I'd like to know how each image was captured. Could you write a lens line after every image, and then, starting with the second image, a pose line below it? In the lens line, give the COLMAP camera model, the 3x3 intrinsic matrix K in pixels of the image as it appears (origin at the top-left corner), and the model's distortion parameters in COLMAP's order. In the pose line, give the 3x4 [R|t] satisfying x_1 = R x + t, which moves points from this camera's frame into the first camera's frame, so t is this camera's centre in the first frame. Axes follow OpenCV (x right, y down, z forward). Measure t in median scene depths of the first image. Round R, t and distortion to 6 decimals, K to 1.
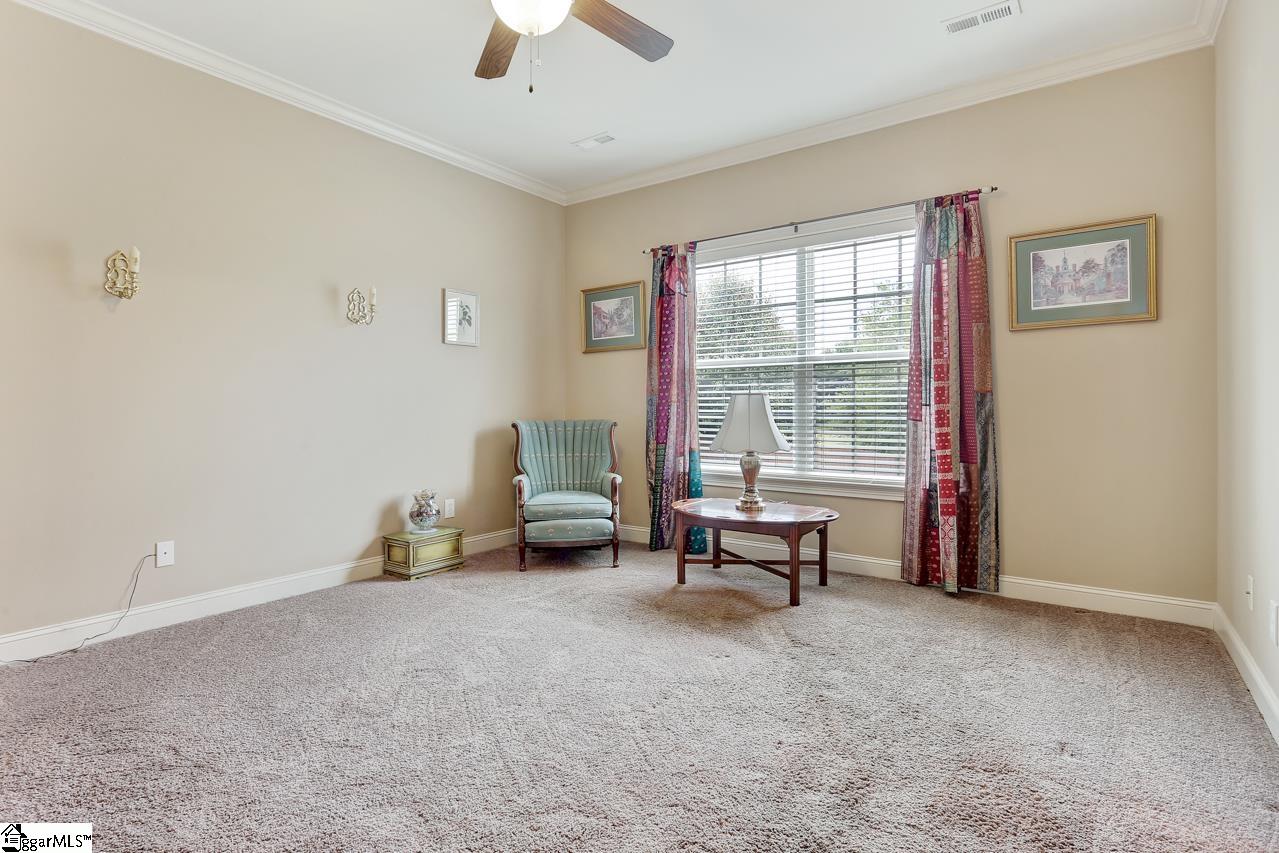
lens RADIAL K [[634.3, 0, 629.5], [0, 634.3, 417.5], [0, 0, 1]] dist [-0.005144, 0.001327]
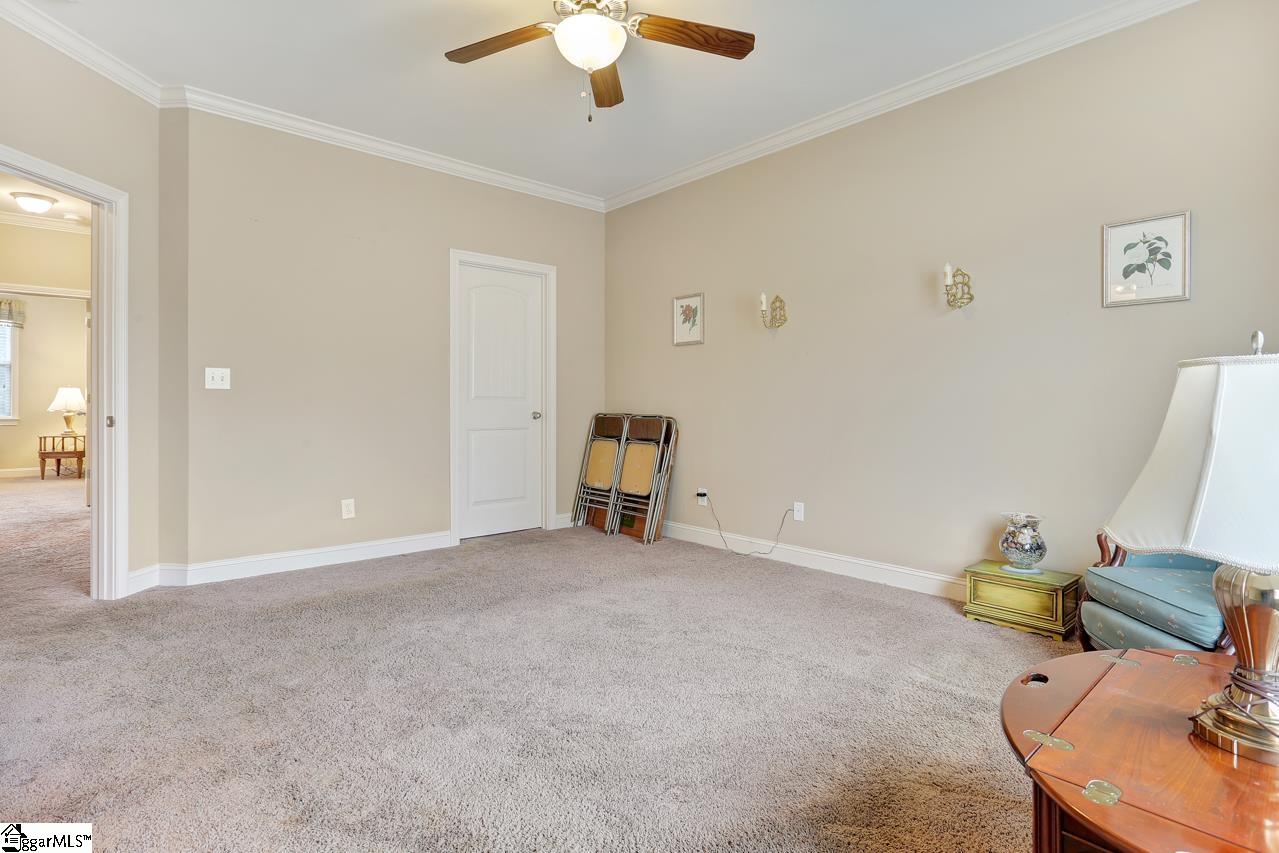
lens RADIAL K [[634.3, 0, 629.5], [0, 634.3, 417.5], [0, 0, 1]] dist [-0.005144, 0.001327]
pose [[-0.203883, 0.029661, -0.978546, 0.533087], [-0.007597, 0.999463, 0.031878, -0.021372], [0.978966, 0.013933, -0.203548, 0.743103]]
